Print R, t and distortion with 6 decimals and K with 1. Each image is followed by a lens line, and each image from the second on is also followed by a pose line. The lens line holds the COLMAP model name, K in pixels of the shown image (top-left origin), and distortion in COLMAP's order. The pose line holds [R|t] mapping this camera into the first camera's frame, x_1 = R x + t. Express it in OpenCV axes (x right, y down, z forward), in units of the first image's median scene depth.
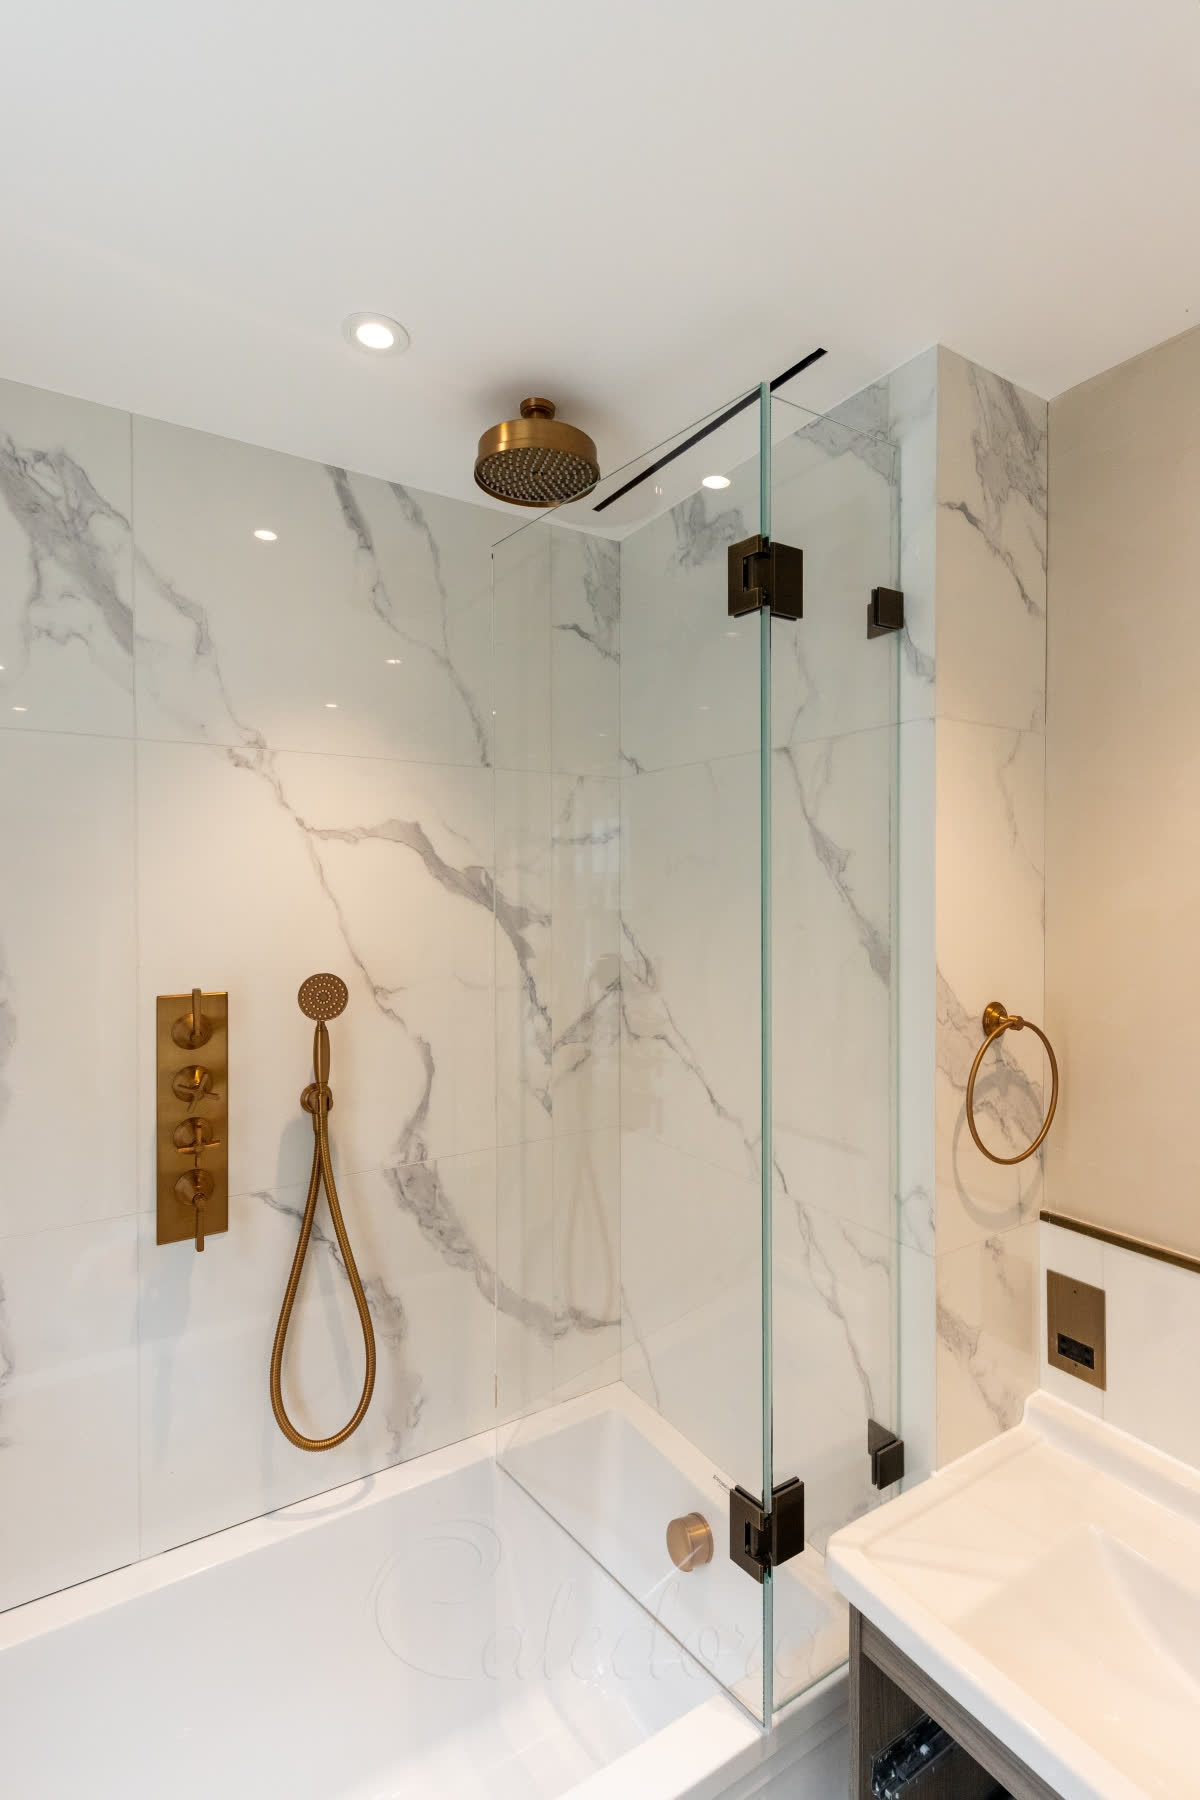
lens RADIAL K [[861.6, 0, 596.6], [0, 861.6, 898.6], [0, 0, 1]] dist [0.004566, 0.002238]
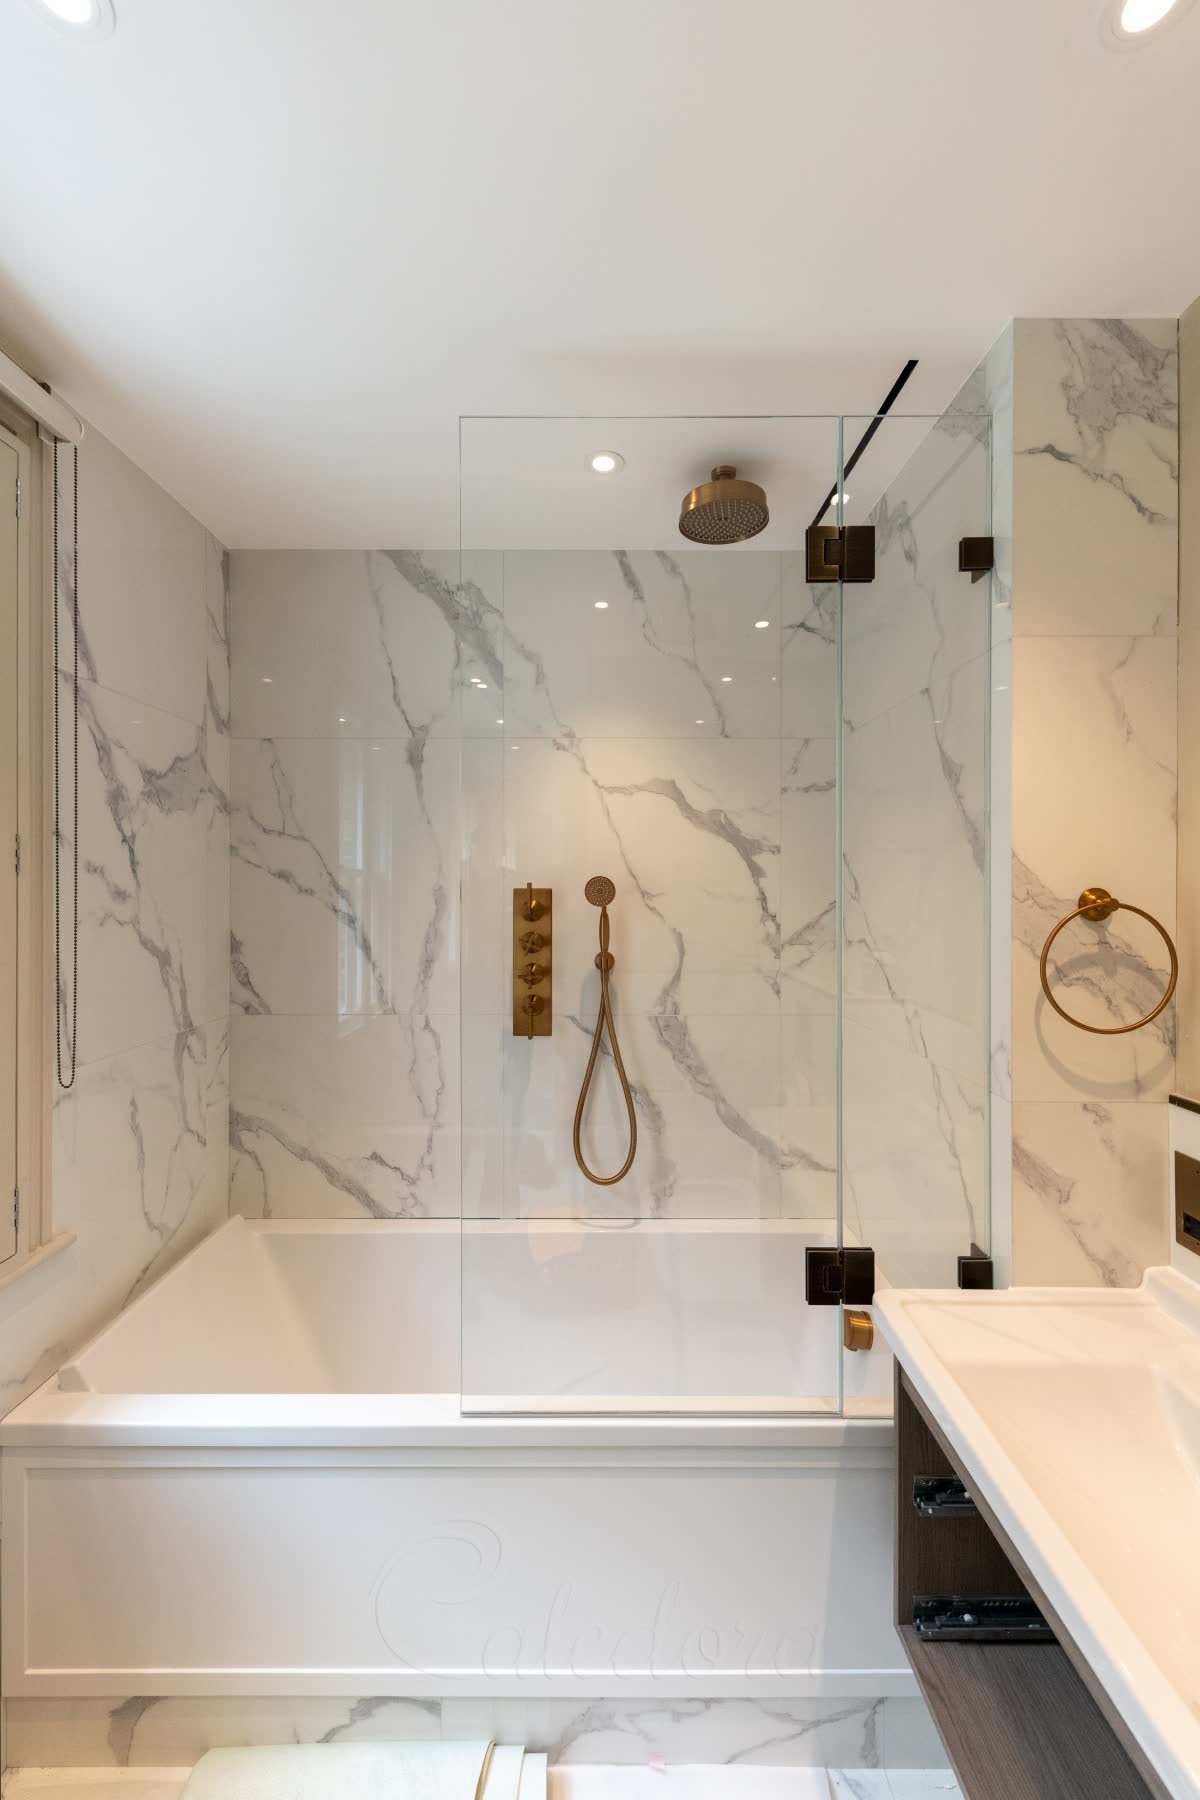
lens RADIAL K [[726.7, 0, 601.3], [0, 726.7, 898.1], [0, 0, 1]] dist [-0.001473, -0.000105]
pose [[0.841941, 0.006262, -0.539533, 0.411270], [-0.009091, 0.999955, -0.002580, 0.134726], [0.539492, 0.007077, 0.841961, -0.109664]]
